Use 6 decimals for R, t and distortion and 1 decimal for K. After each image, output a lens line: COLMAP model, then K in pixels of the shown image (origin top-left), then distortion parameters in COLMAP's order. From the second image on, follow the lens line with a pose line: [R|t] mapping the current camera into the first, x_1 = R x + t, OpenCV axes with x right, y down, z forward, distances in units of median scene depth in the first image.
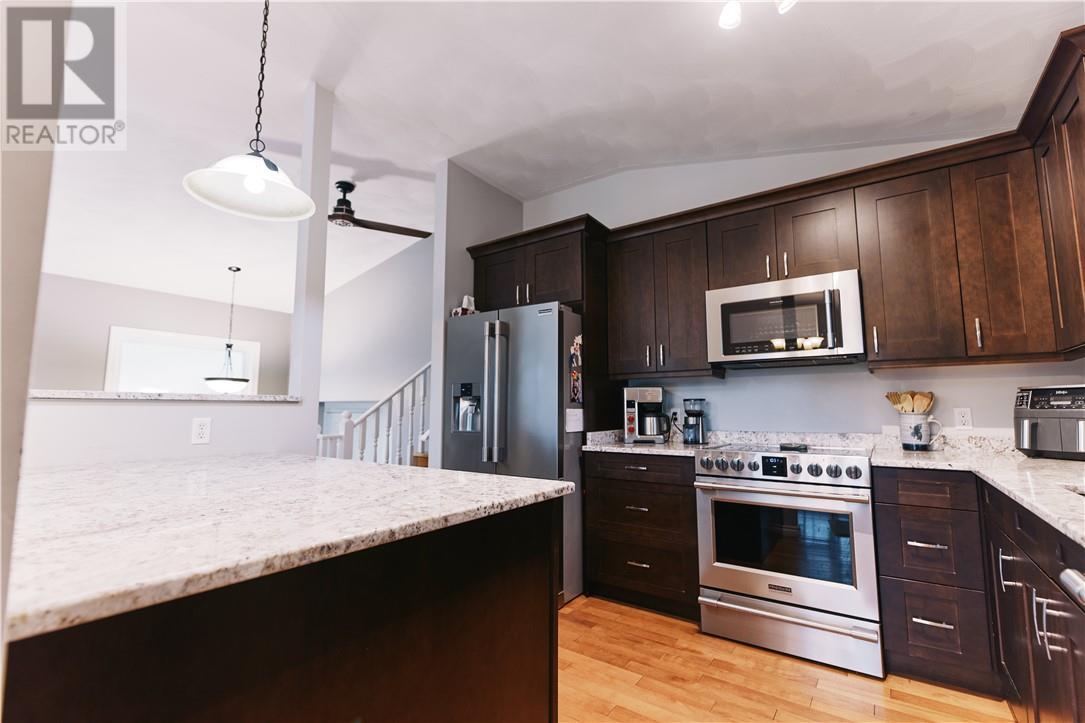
lens RADIAL K [[477.1, 0, 542.6], [0, 477.1, 361.9], [0, 0, 1]] dist [-0.000429, -0.000058]
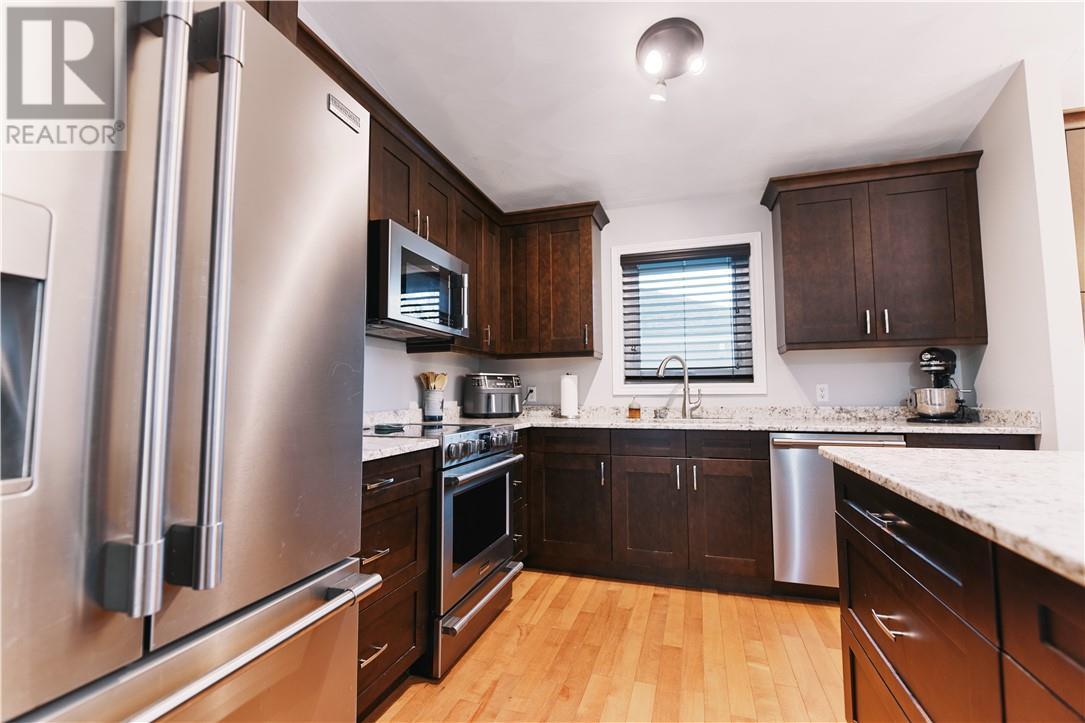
lens RADIAL K [[477.1, 0, 542.6], [0, 477.1, 361.9], [0, 0, 1]] dist [-0.000429, -0.000058]
pose [[-0.303676, 0.063627, 0.950648, -0.400142], [-0.095593, 0.990698, -0.096843, 0.112309], [-0.947968, -0.120284, -0.294769, 0.976381]]
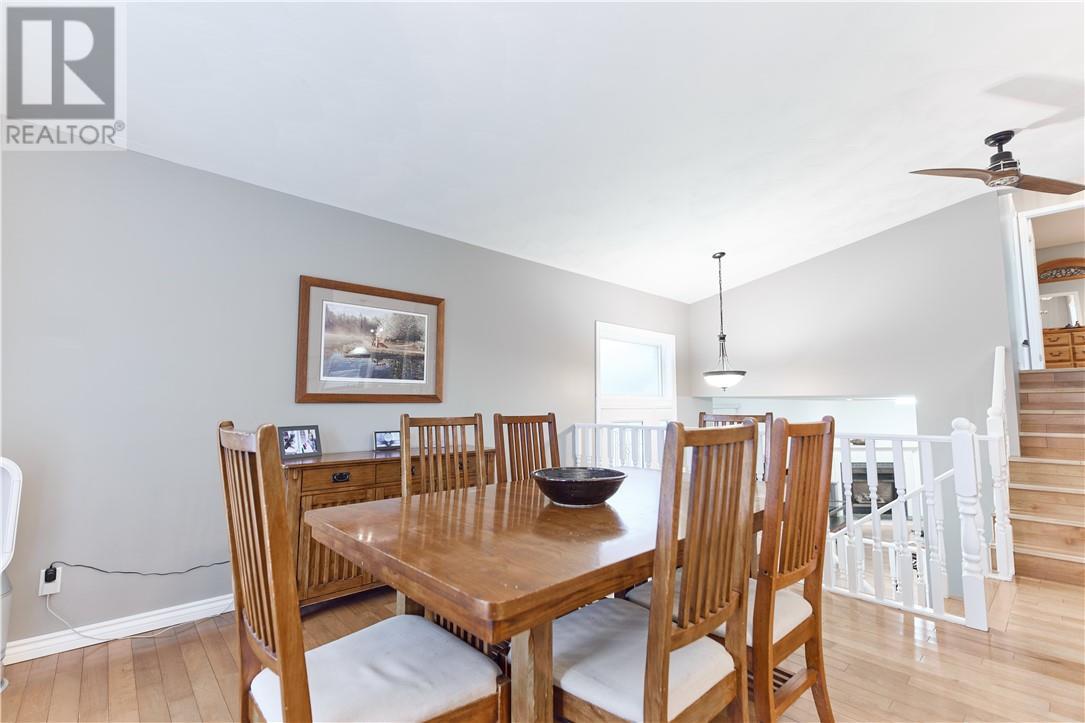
lens RADIAL K [[477.1, 0, 542.6], [0, 477.1, 361.9], [0, 0, 1]] dist [-0.000429, -0.000058]
pose [[0.978437, -0.018317, -0.205733, -1.449243], [0.020986, 0.999721, 0.010797, -0.002979], [0.205478, -0.014881, 0.978549, 0.024851]]
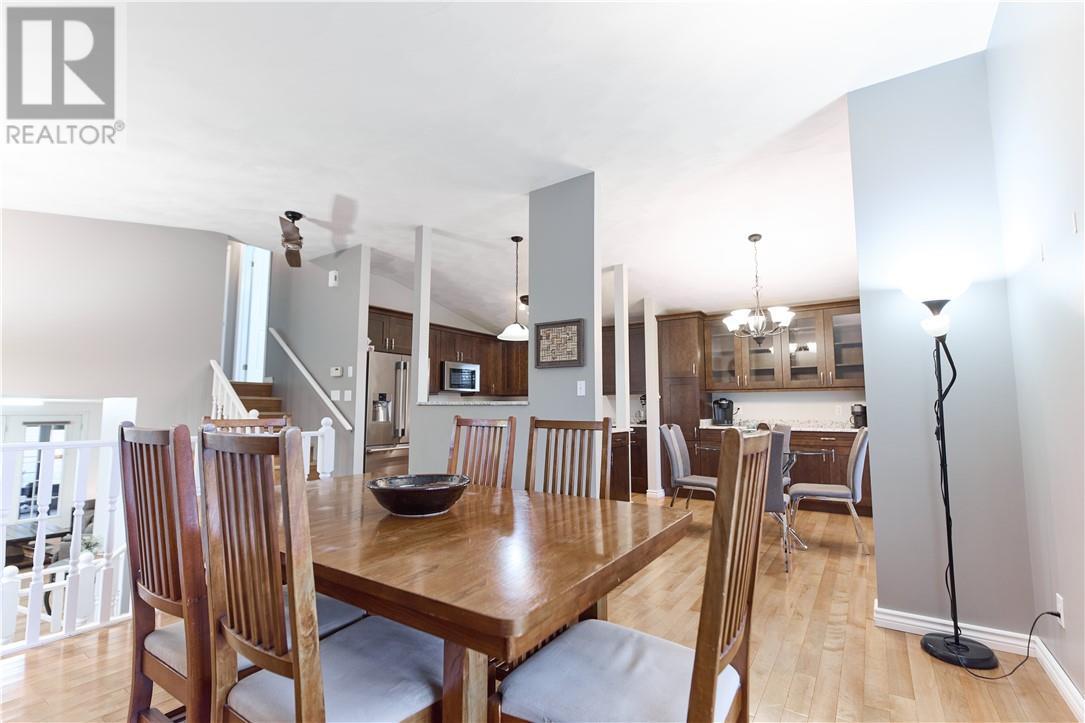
lens RADIAL K [[477.1, 0, 542.6], [0, 477.1, 361.9], [0, 0, 1]] dist [-0.000429, -0.000058]
pose [[-0.024794, 0.097222, 0.994954, -2.167771], [-0.104792, 0.989524, -0.099303, 0.049178], [-0.994185, -0.106725, -0.014346, 0.537037]]
